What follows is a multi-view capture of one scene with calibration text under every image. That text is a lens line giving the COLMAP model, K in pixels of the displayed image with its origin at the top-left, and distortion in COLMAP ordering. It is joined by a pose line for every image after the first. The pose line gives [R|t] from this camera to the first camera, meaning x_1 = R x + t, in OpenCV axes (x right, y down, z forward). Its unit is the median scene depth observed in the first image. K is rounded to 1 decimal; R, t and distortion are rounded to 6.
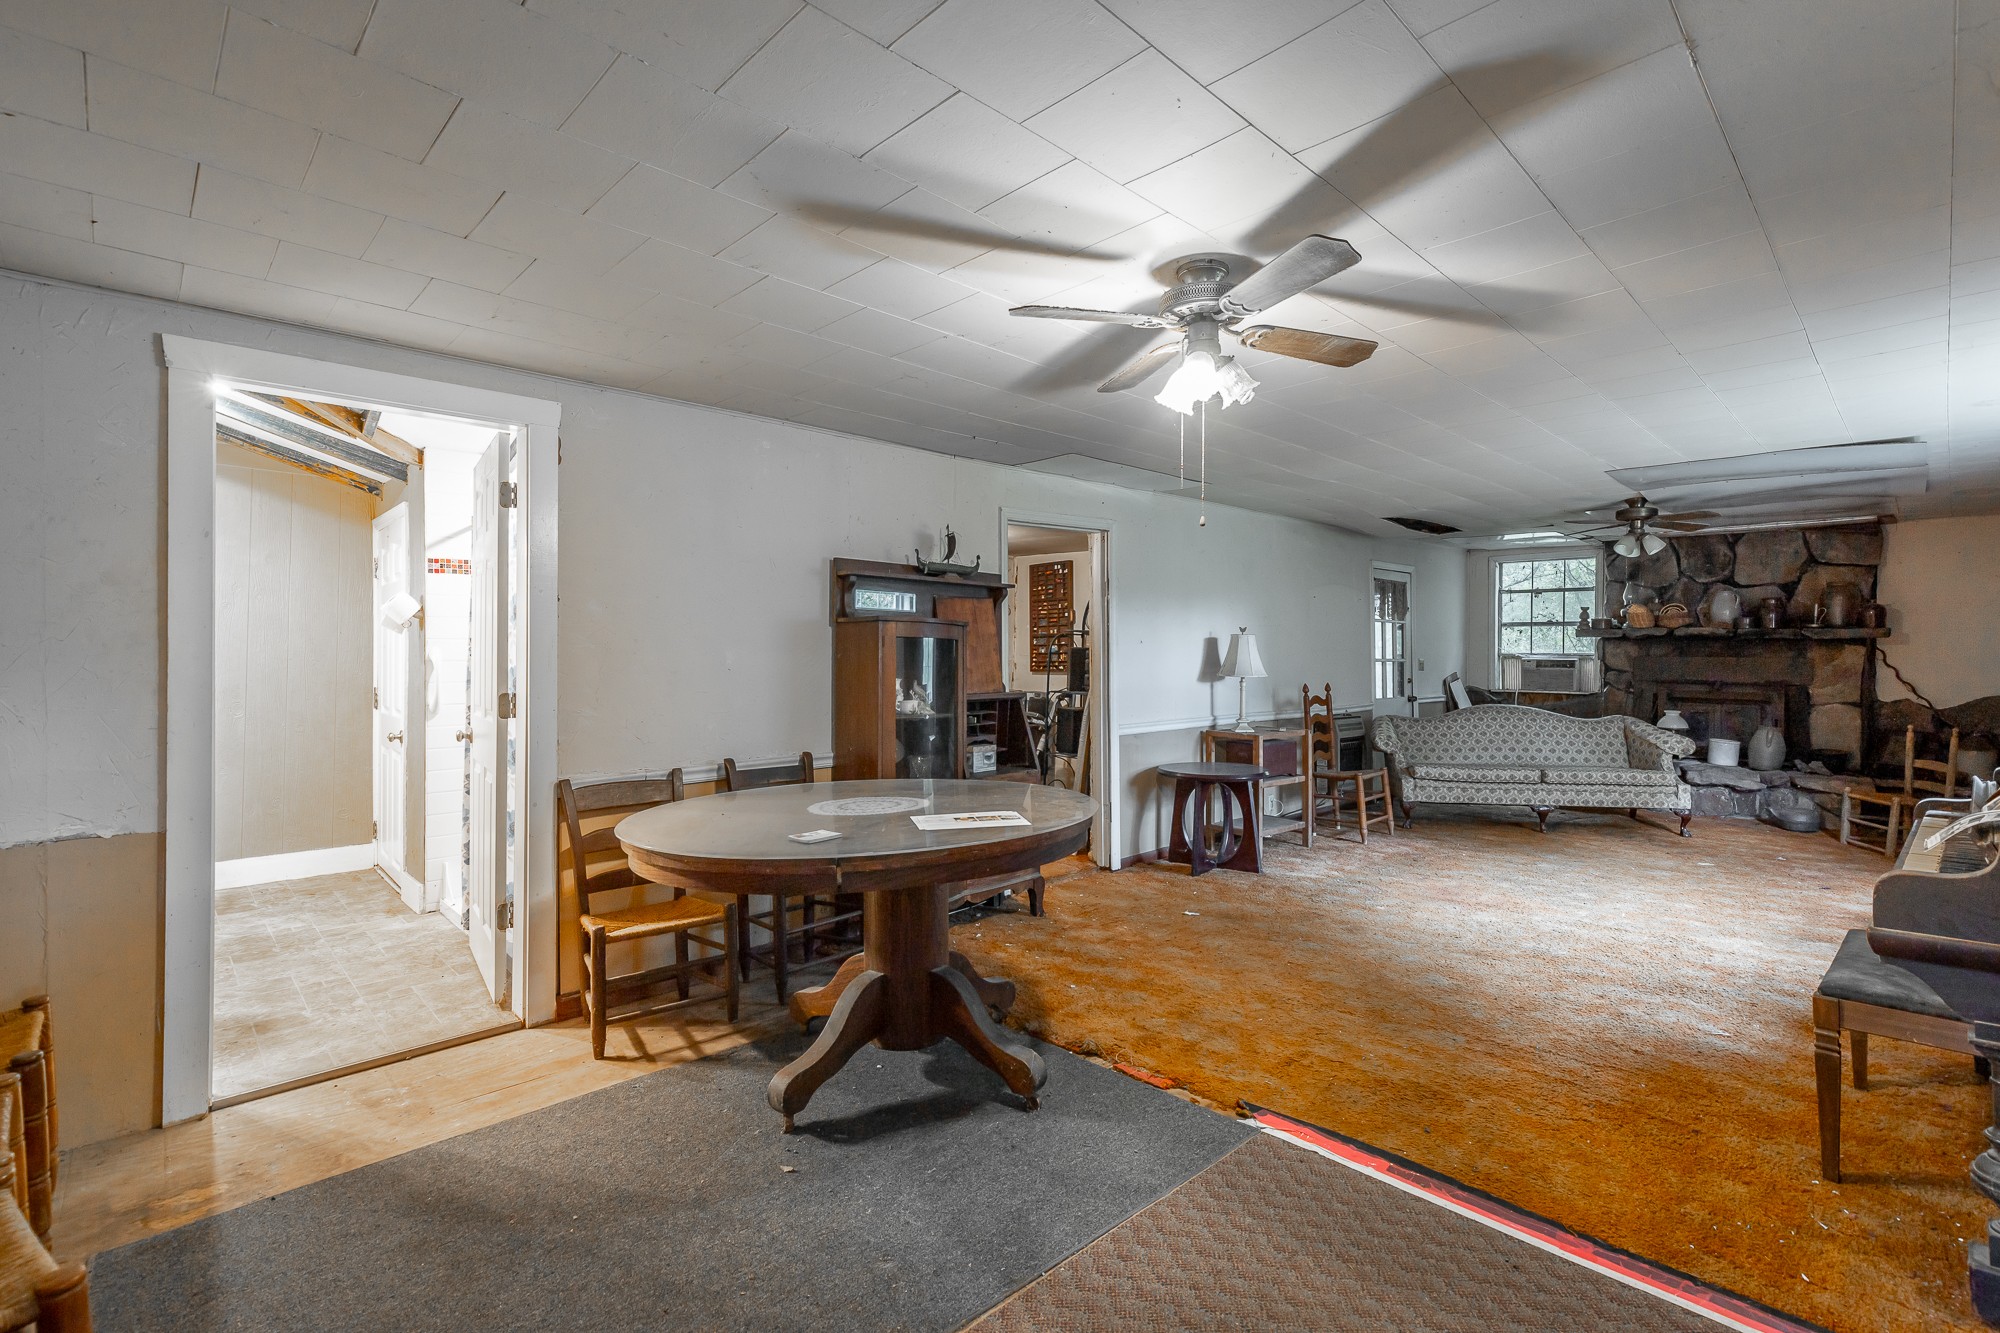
lens RADIAL K [[890.4, 0, 1003.5], [0, 890.4, 655.9], [0, 0, 1]] dist [-0.000004, 0.000217]
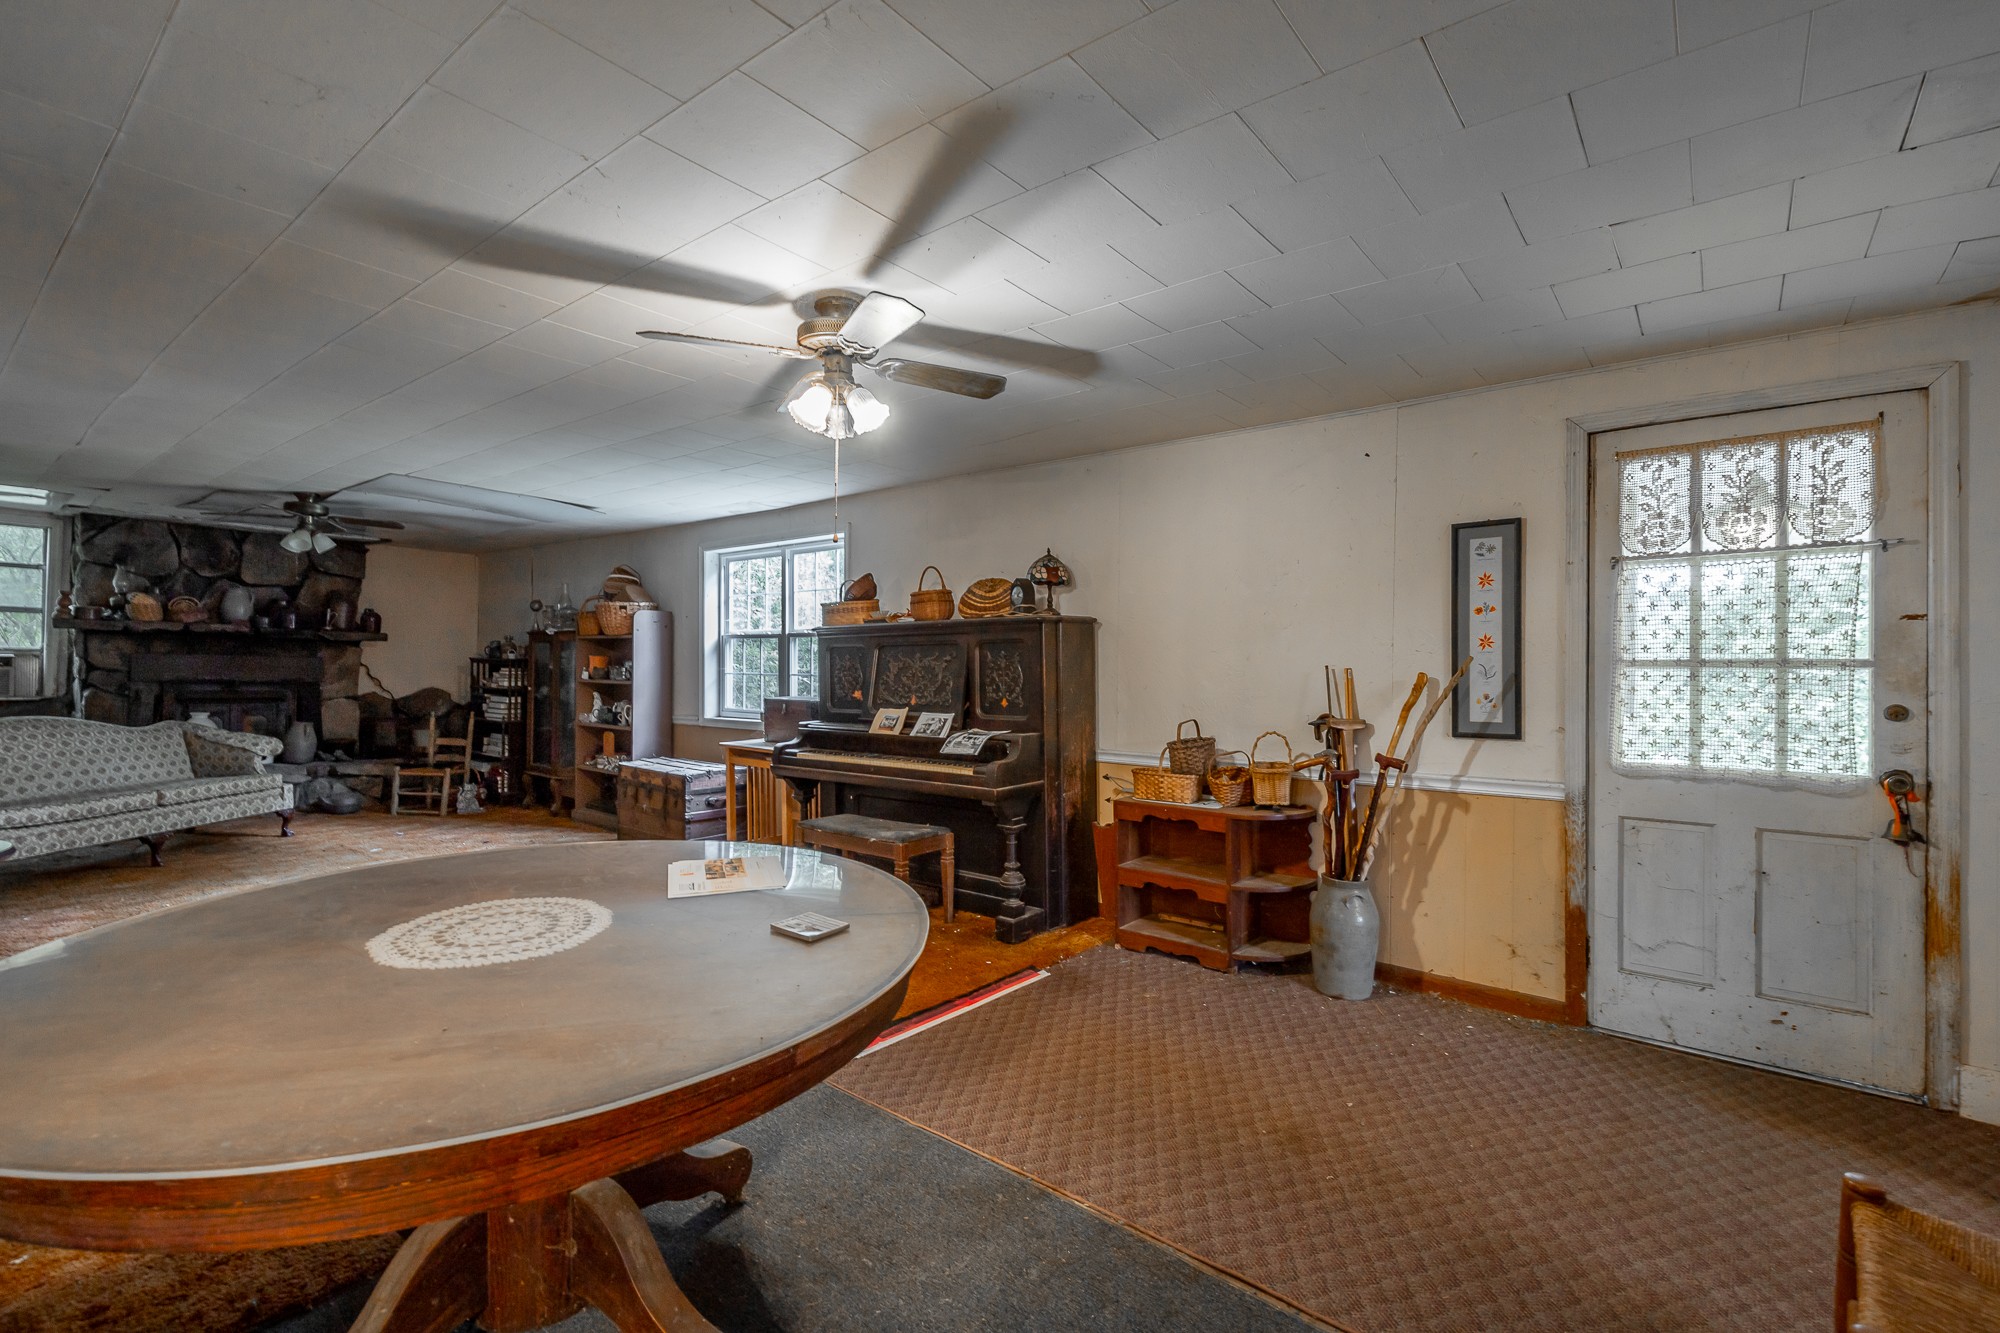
lens RADIAL K [[890.4, 0, 1001.7], [0, 890.4, 669.5], [0, 0, 1]] dist [-0.000004, 0.000217]
pose [[-0.109437, -0.004474, 0.993984, -0.280637], [-0.014092, 0.999896, 0.002949, 0.001944], [-0.993894, -0.013684, -0.109488, 0.290829]]
